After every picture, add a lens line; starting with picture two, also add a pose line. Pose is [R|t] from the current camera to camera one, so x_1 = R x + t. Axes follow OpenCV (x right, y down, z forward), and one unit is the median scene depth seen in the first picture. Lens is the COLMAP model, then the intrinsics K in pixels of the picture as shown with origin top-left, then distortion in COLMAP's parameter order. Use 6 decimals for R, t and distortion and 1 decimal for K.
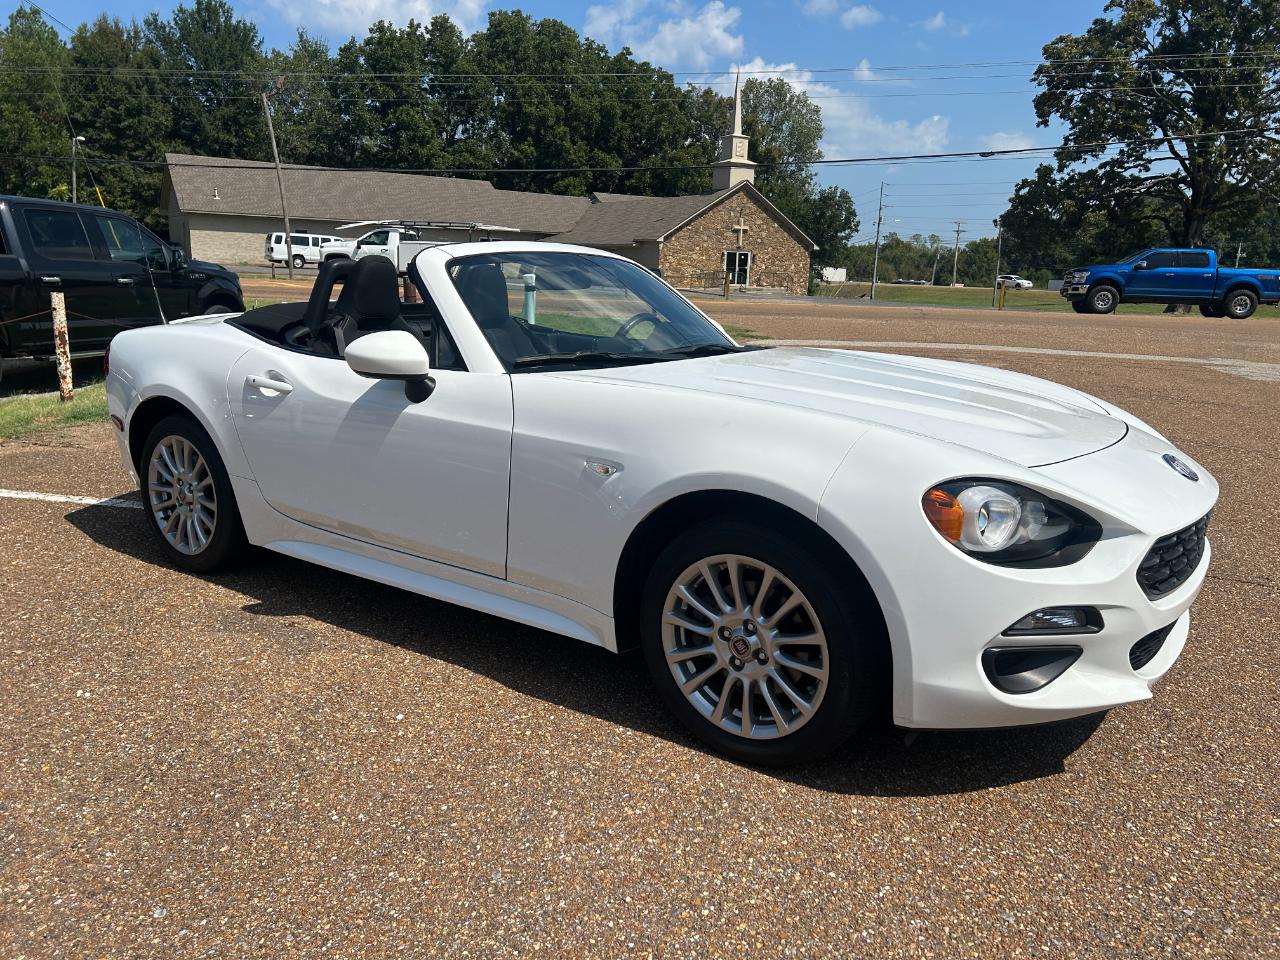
lens RADIAL K [[942.2, 0, 630.1], [0, 942.2, 473.7], [0, 0, 1]] dist [0.054791, -0.059305]
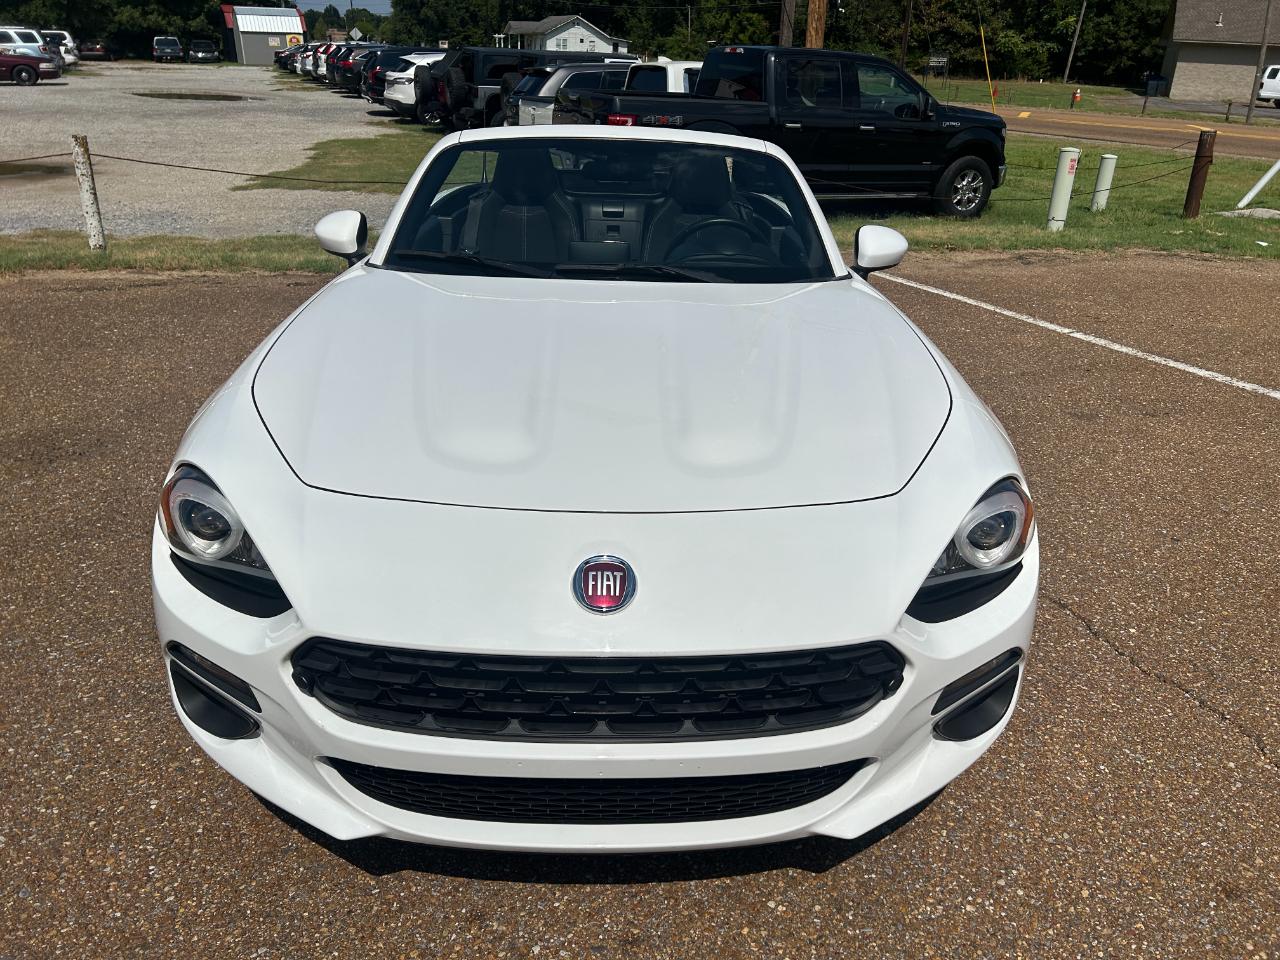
lens RADIAL K [[942.2, 0, 644.1], [0, 942.2, 466.4], [0, 0, 1]] dist [0.054791, -0.059305]
pose [[0.616801, 0.300641, -0.727441, 1.026324], [-0.188366, 0.953707, 0.234436, -0.228150], [0.764247, -0.007575, 0.644879, 0.641485]]
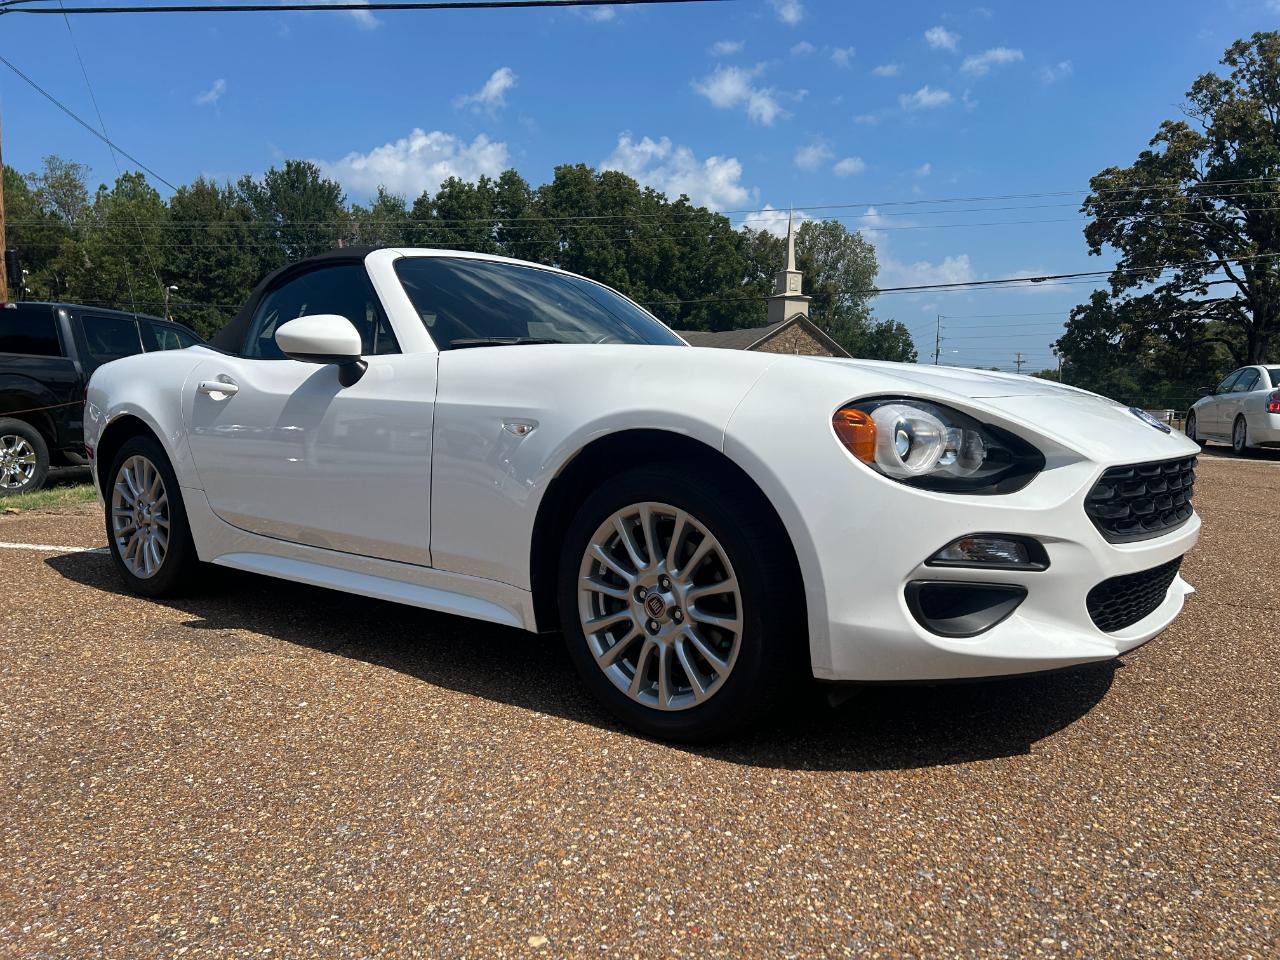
lens RADIAL K [[942.2, 0, 634.8], [0, 942.2, 482.3], [0, 0, 1]] dist [0.054791, -0.059305]
pose [[0.998276, -0.008017, -0.058148, 0.143705], [0.000573, 0.991913, -0.126921, 0.171295], [0.058695, 0.126669, 0.990207, 0.083848]]
